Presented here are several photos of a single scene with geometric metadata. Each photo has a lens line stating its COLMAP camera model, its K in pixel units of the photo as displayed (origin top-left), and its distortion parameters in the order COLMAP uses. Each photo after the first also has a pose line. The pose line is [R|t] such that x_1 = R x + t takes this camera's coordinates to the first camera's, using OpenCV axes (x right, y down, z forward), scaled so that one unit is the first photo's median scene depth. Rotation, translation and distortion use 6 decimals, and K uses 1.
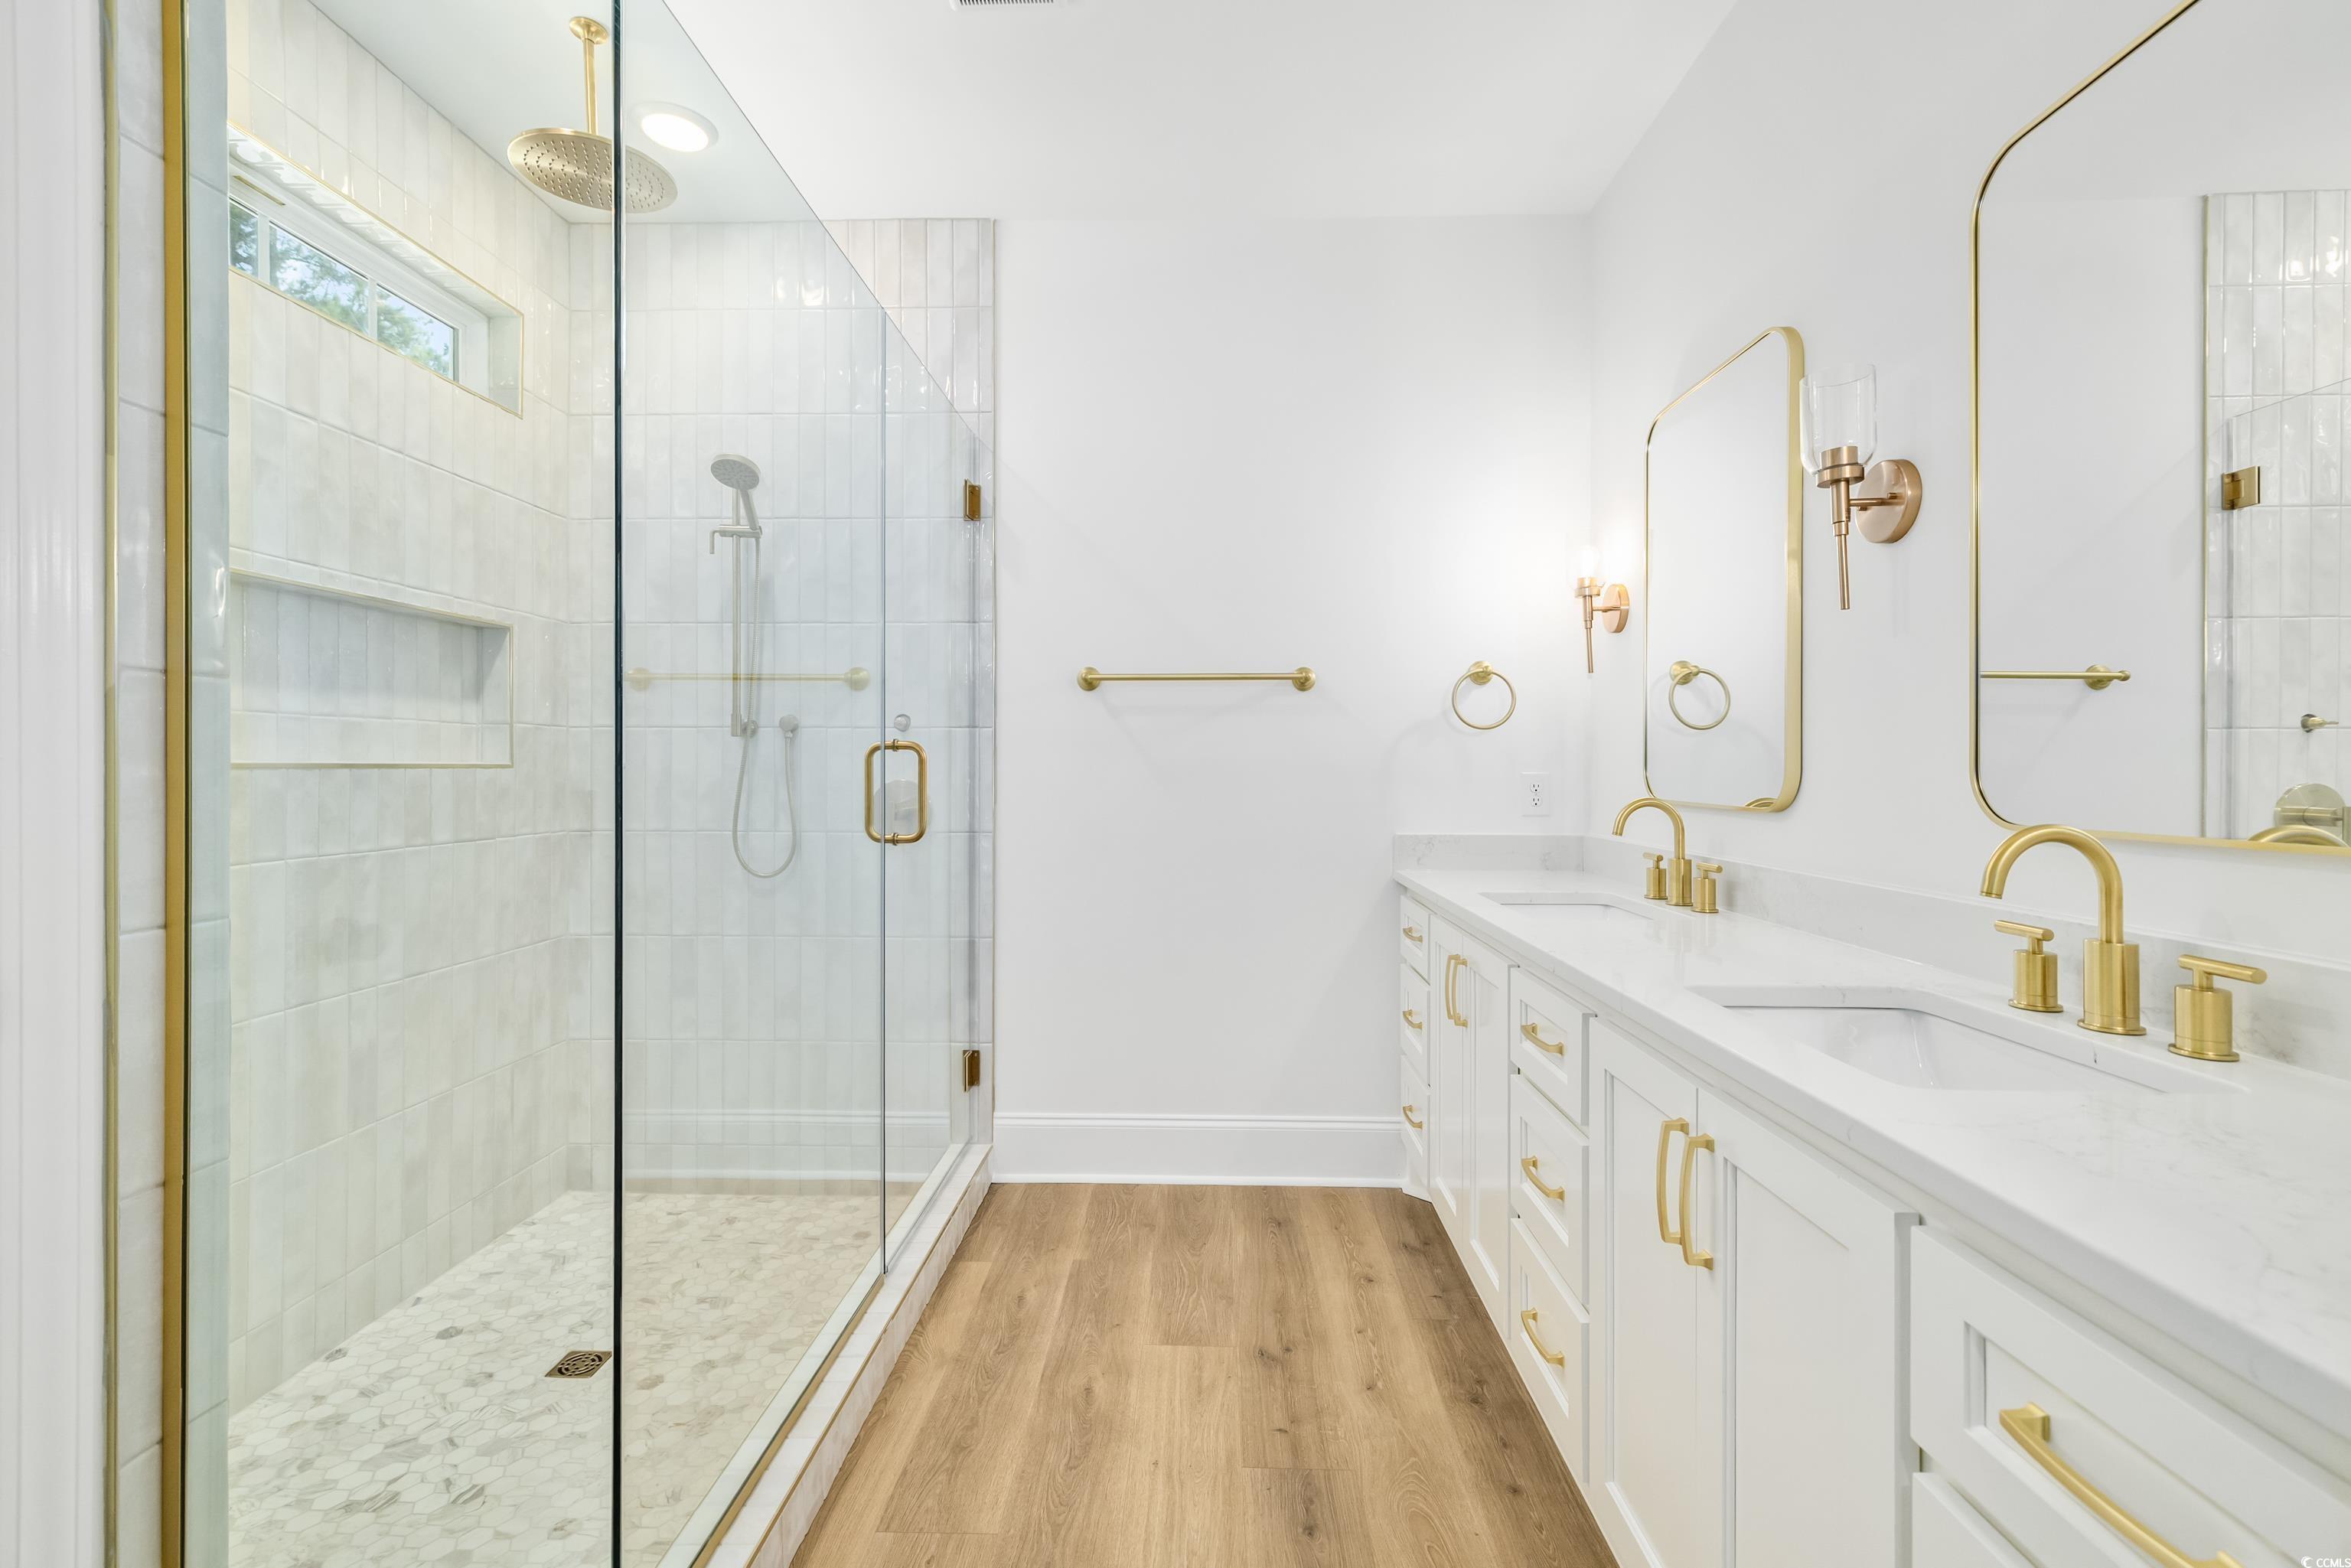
lens RADIAL K [[1018.5, 0, 1180.8], [0, 1018.5, 768.9], [0, 0, 1]] dist [-0.002110, -0.000438]
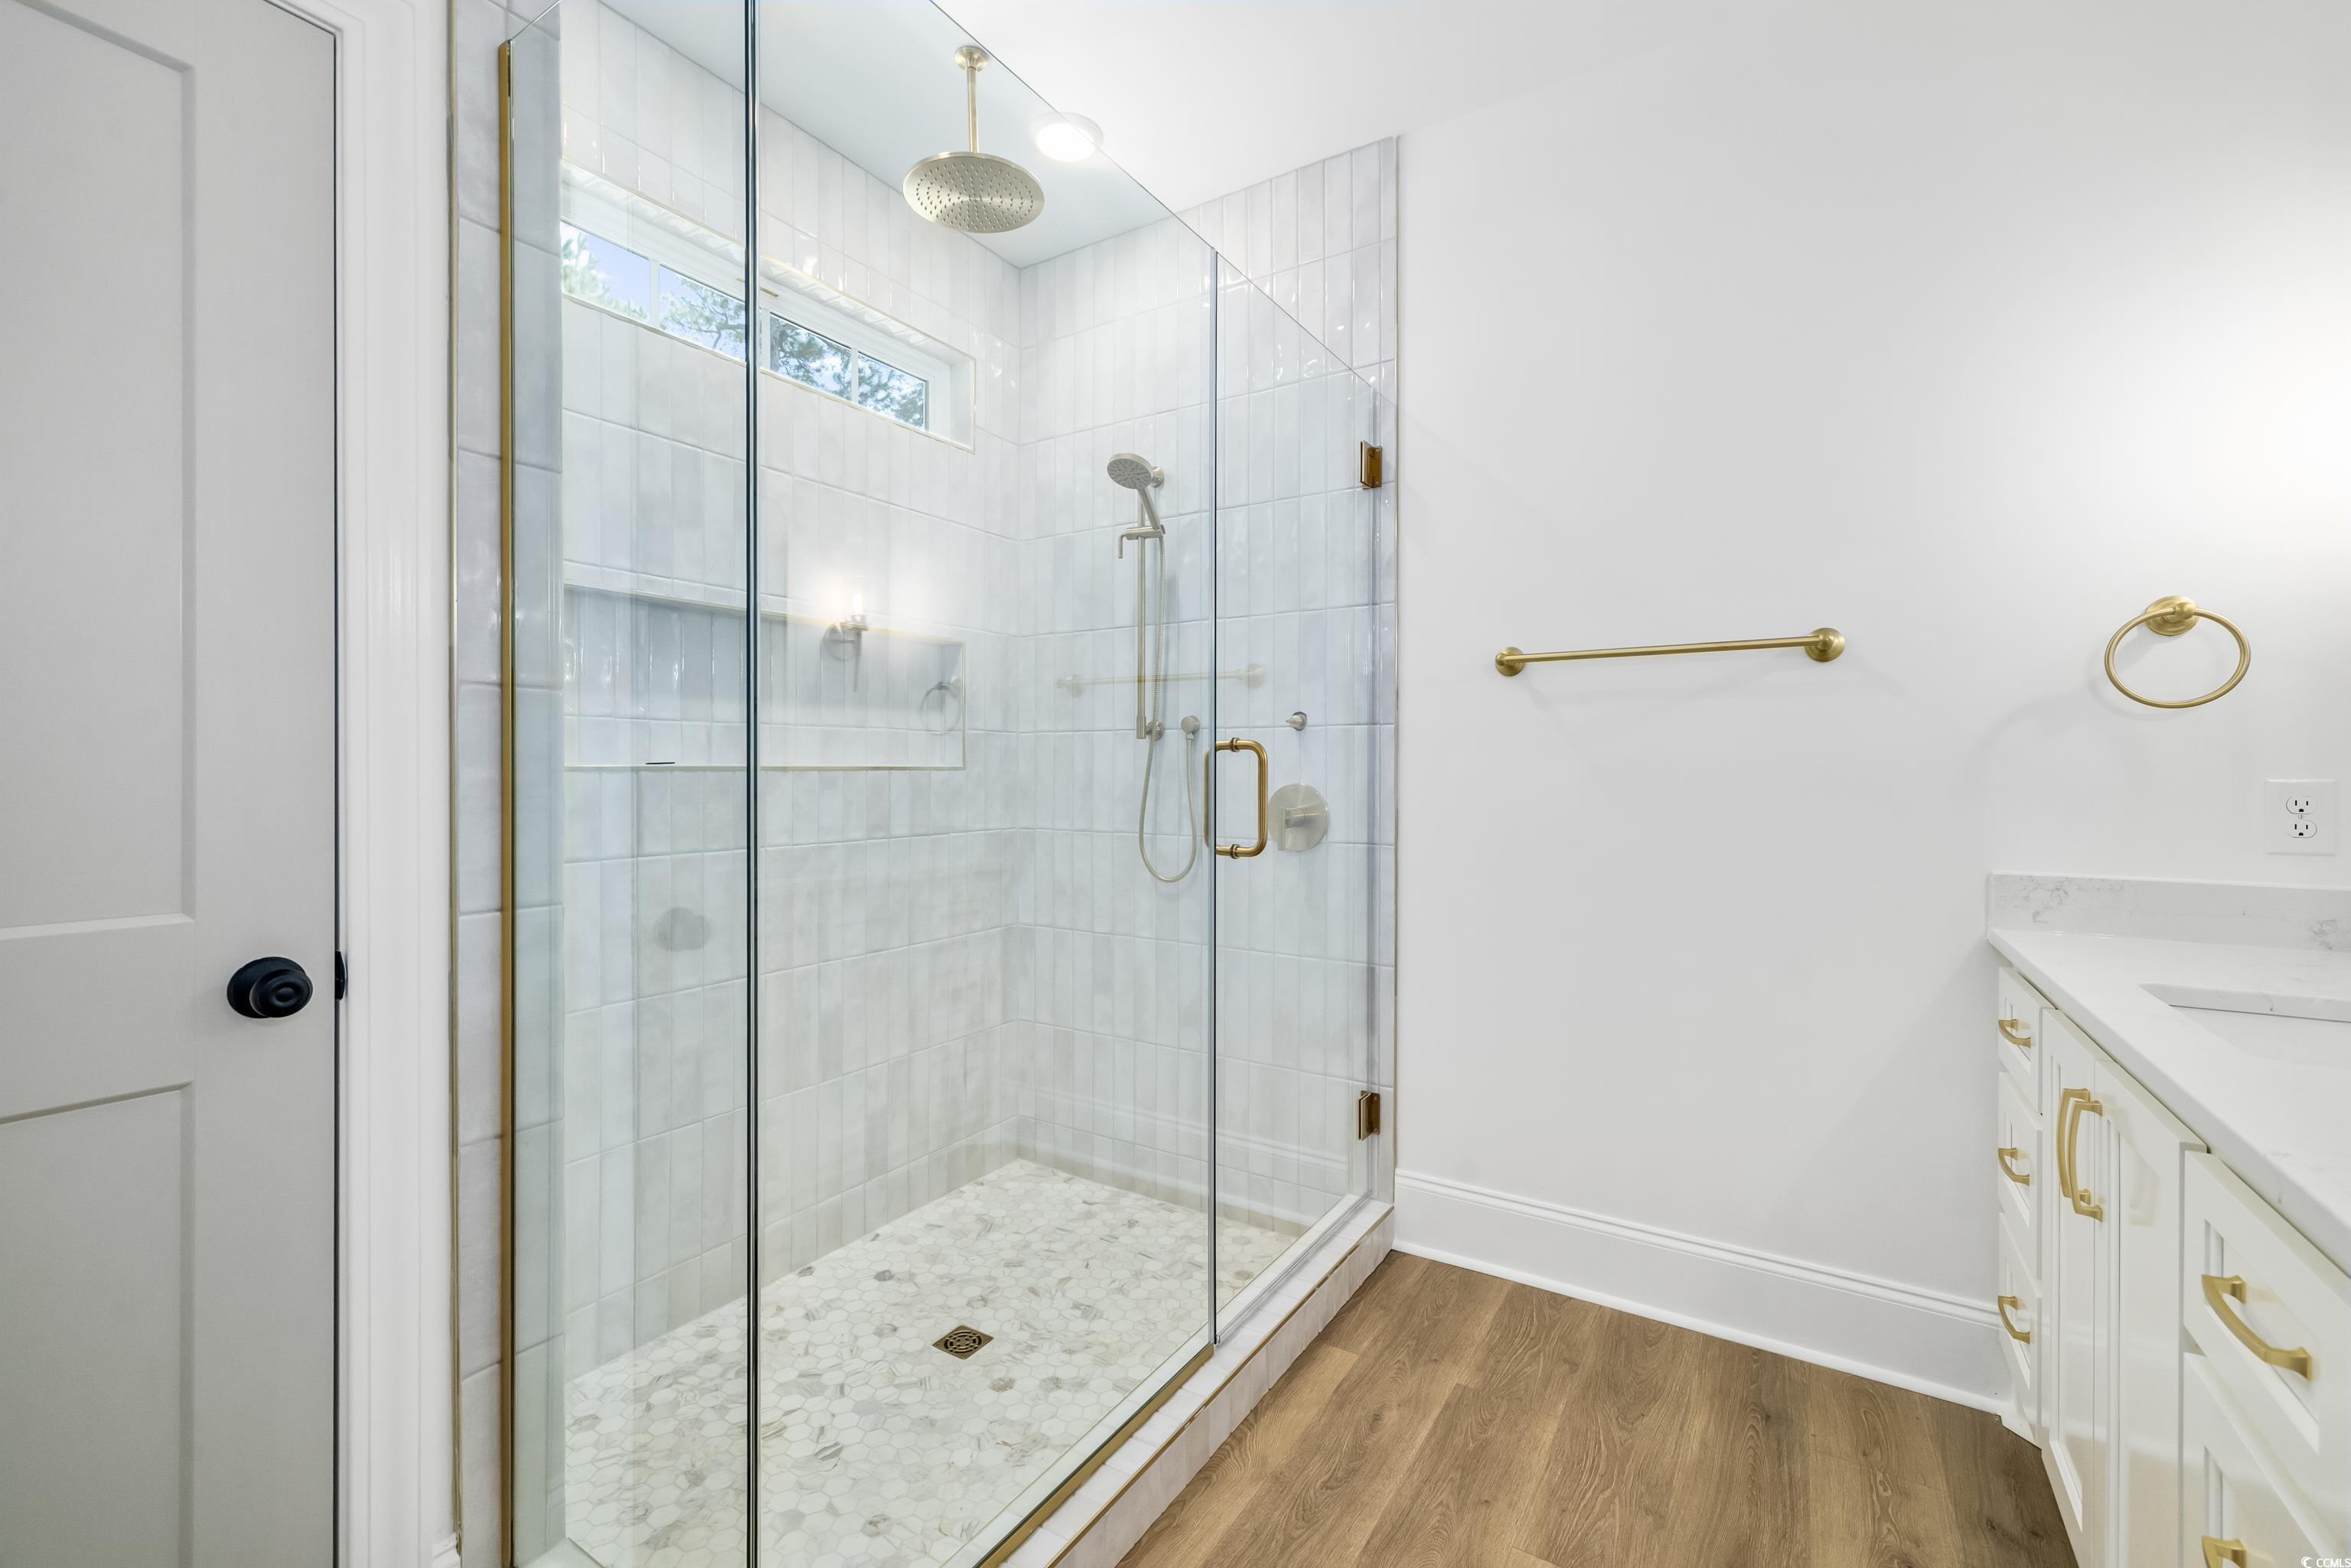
lens RADIAL K [[982.6, 0, 1180.9], [0, 982.6, 773.1], [0, 0, 1]] dist [0.001536, -0.000278]
pose [[0.856853, 0.002386, -0.515555, 0.104322], [-0.001463, 0.999997, 0.002196, -0.000537], [0.515558, -0.001127, 0.856854, 0.218174]]
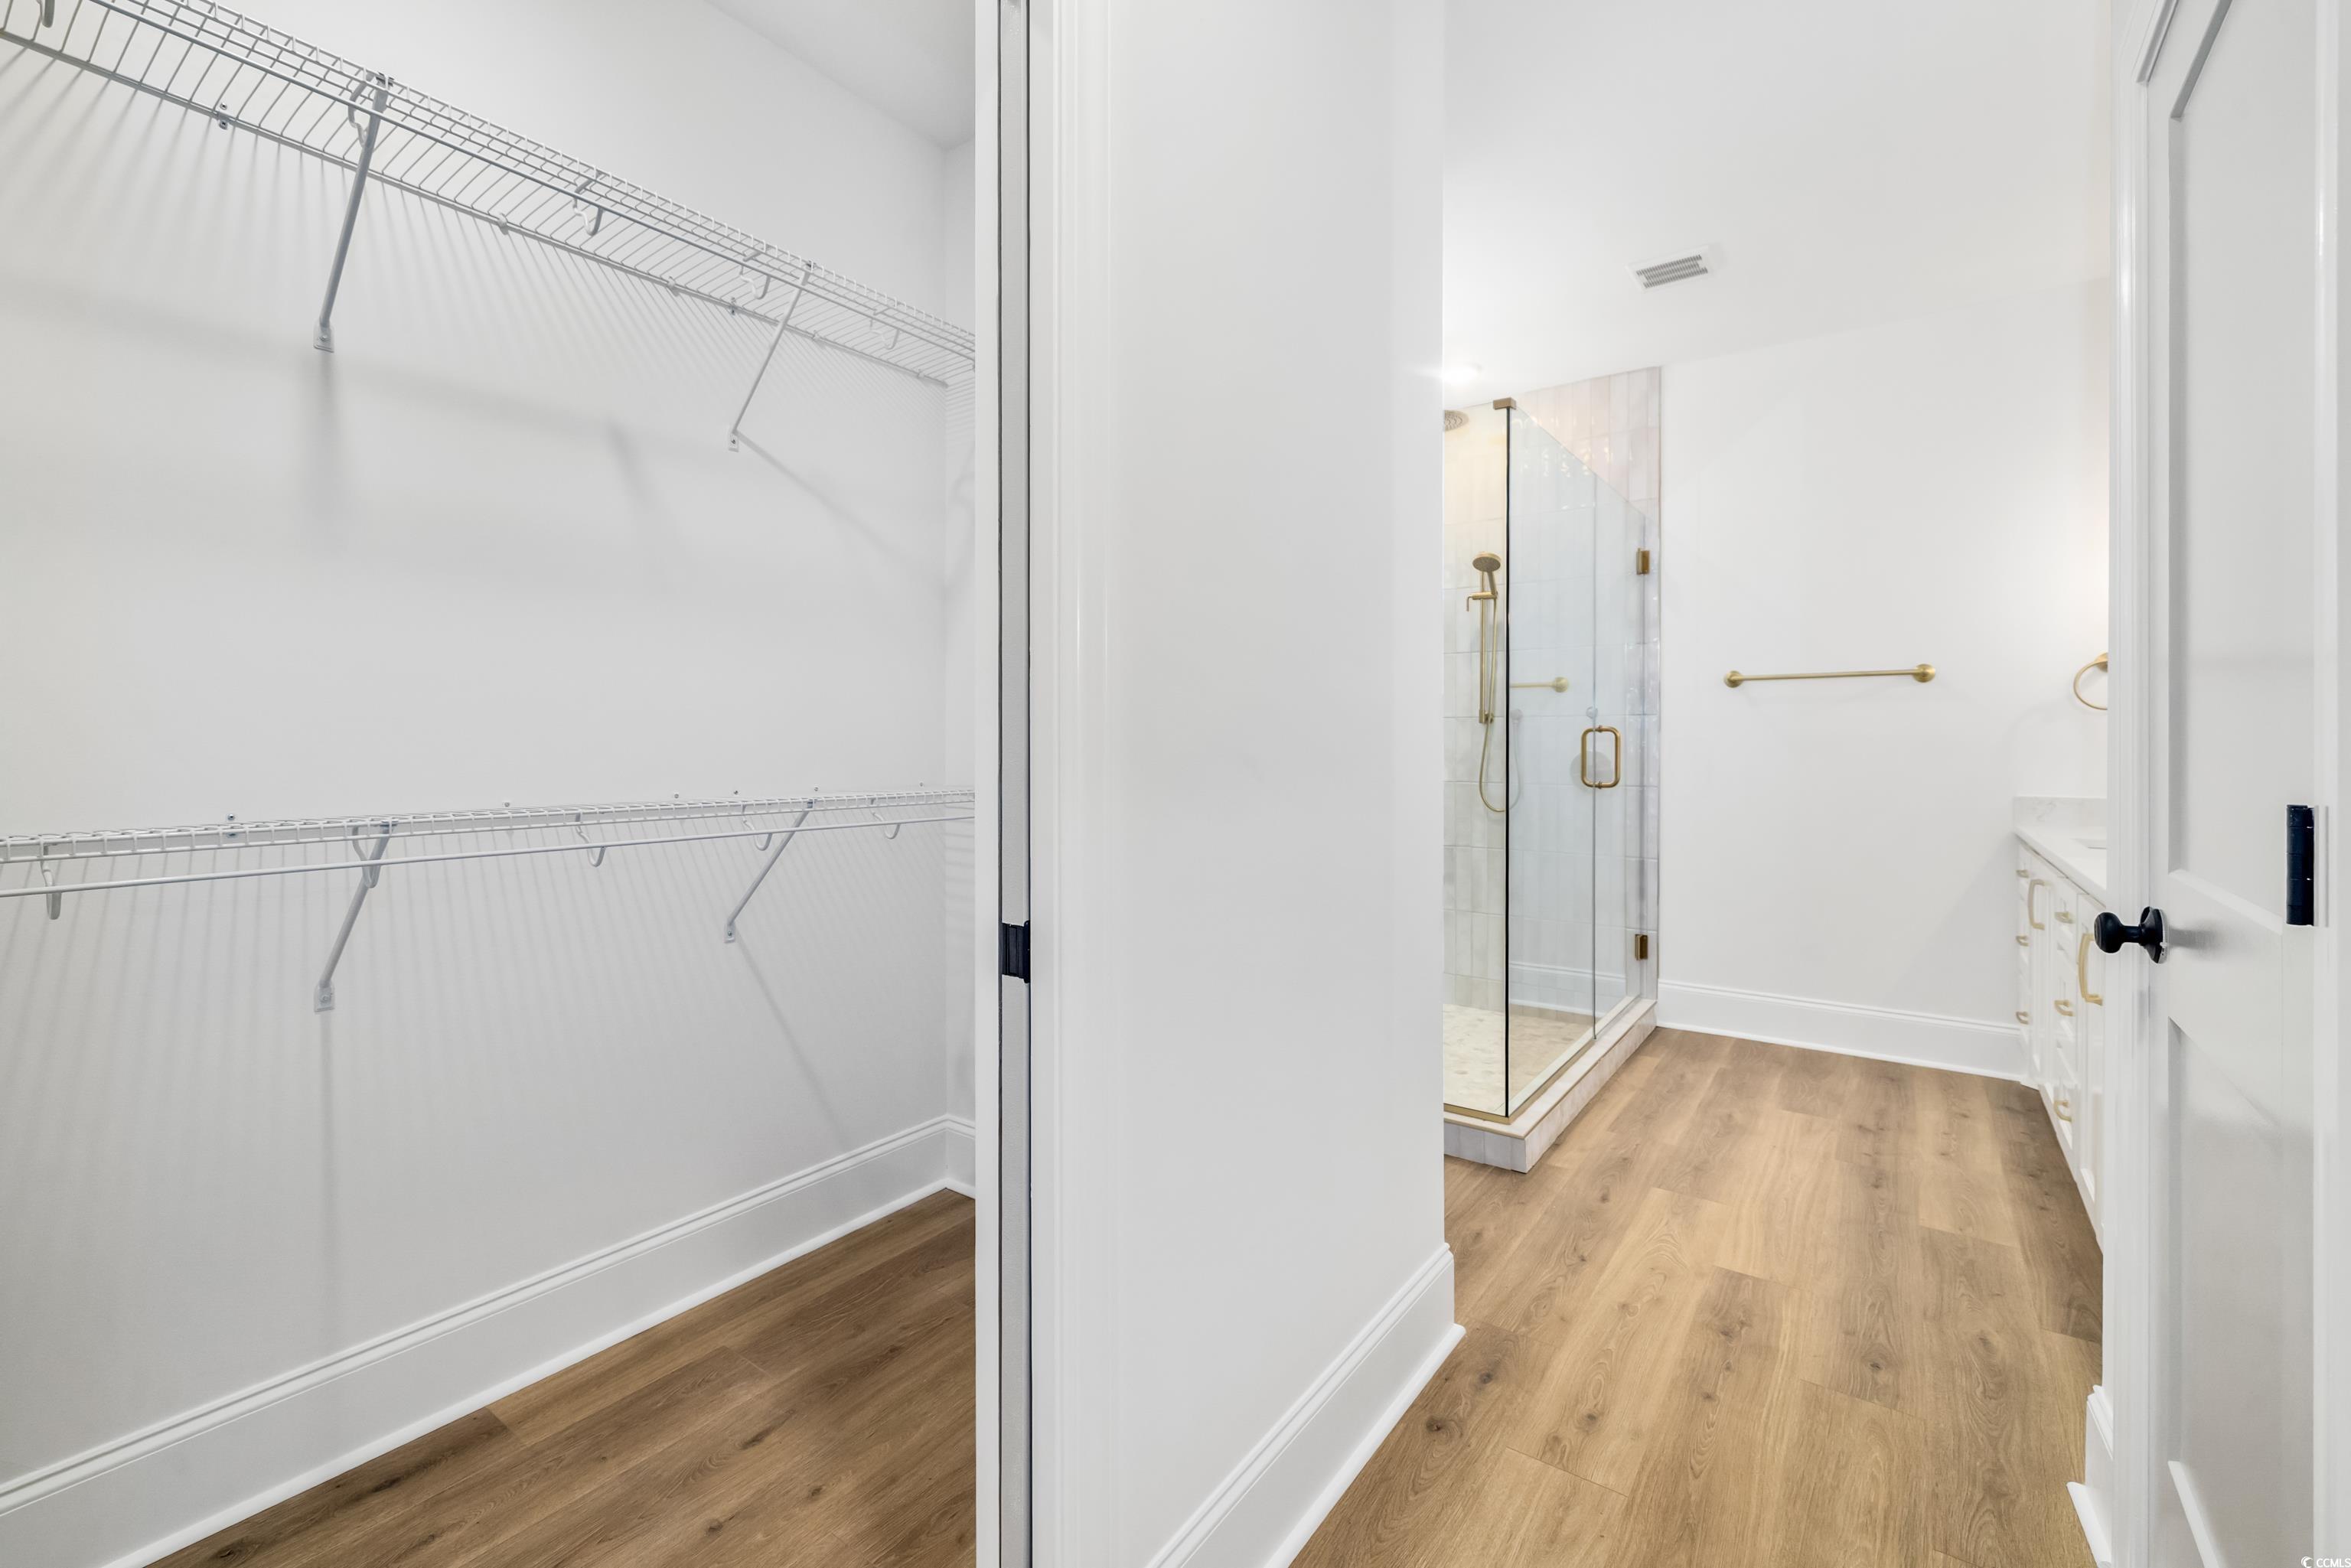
lens RADIAL K [[1032.0, 0, 1160.4], [0, 1032.0, 749.3], [0, 0, 1]] dist [0.003431, 0.000187]
pose [[0.824928, 0.002256, -0.565233, 0.074133], [-0.000580, 0.999995, 0.003144, 0.004559], [0.565237, -0.002266, 0.824925, -0.720258]]
